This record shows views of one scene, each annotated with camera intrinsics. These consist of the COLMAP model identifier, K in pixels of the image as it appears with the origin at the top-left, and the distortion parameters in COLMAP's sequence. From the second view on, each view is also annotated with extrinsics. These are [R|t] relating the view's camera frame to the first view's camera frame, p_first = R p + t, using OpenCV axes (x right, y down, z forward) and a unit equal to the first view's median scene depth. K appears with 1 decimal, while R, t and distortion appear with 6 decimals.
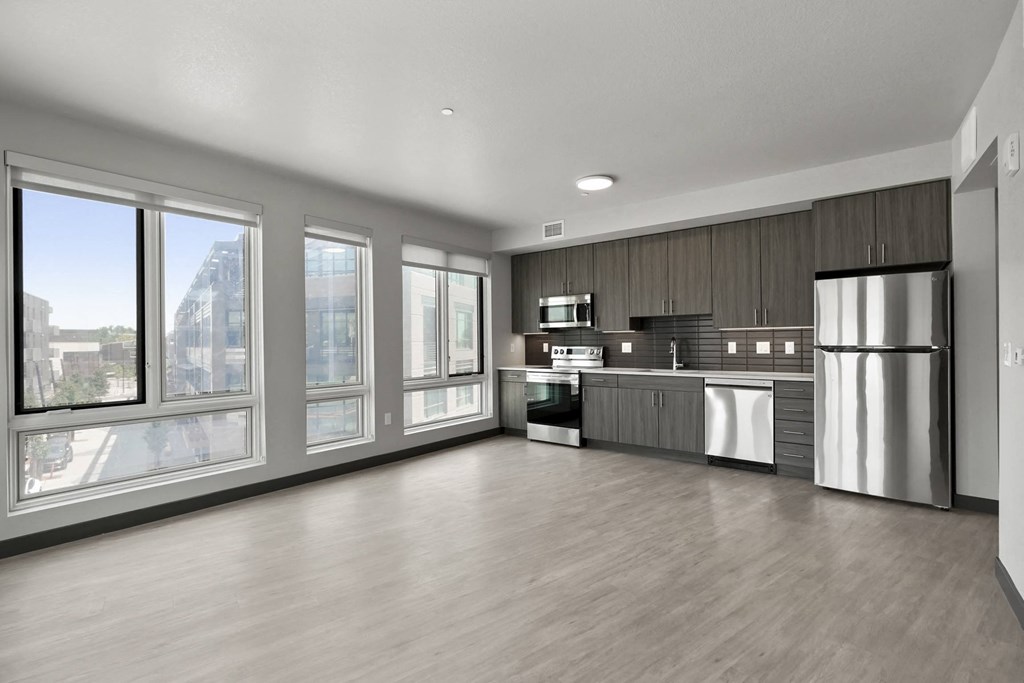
lens RADIAL K [[473.7, 0, 511.7], [0, 473.7, 345.2], [0, 0, 1]] dist [0.000515, 0.000290]
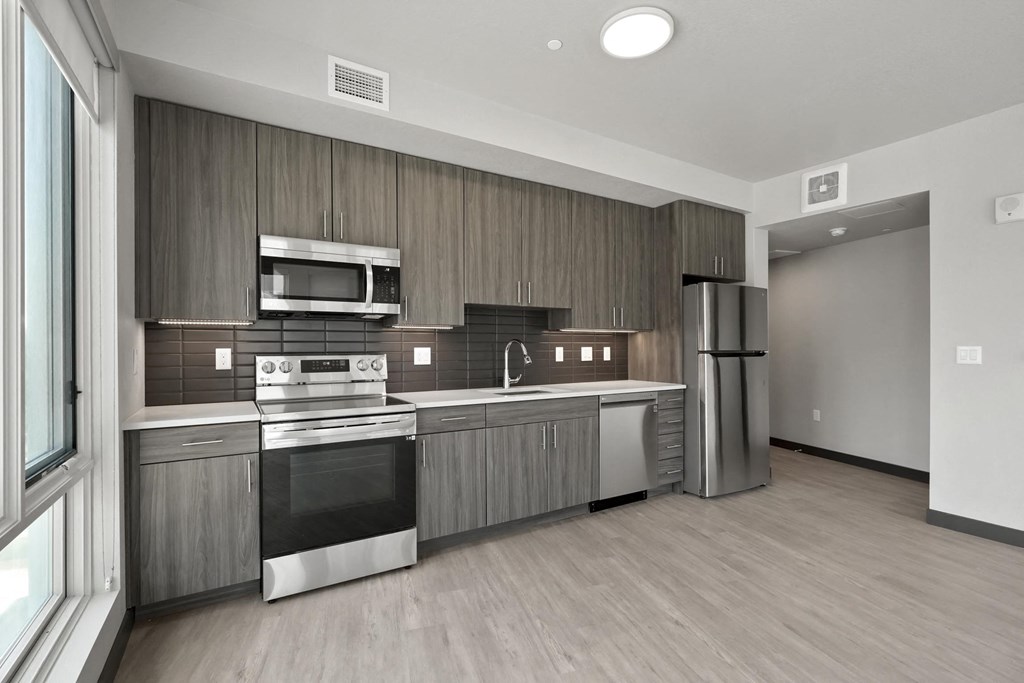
lens RADIAL K [[473.7, 0, 511.7], [0, 473.7, 345.2], [0, 0, 1]] dist [0.000515, 0.000290]
pose [[0.334045, 0.009357, 0.942511, -0.308984], [0.005590, 0.999913, -0.011909, -0.000500], [-0.942541, 0.009247, 0.333964, 0.833192]]
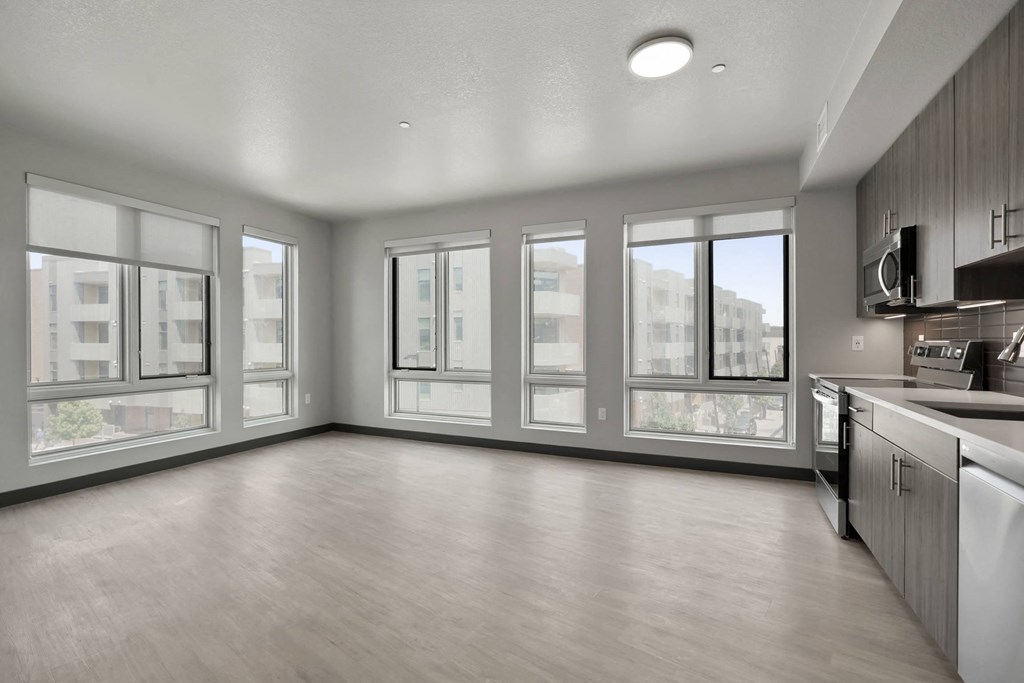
lens RADIAL K [[473.7, 0, 511.7], [0, 473.7, 345.2], [0, 0, 1]] dist [0.000515, 0.000290]
pose [[0.237767, 0.017551, -0.971164, 0.627543], [-0.008827, 0.999834, 0.015909, 0.003759], [0.971282, 0.004789, 0.237882, 0.605014]]
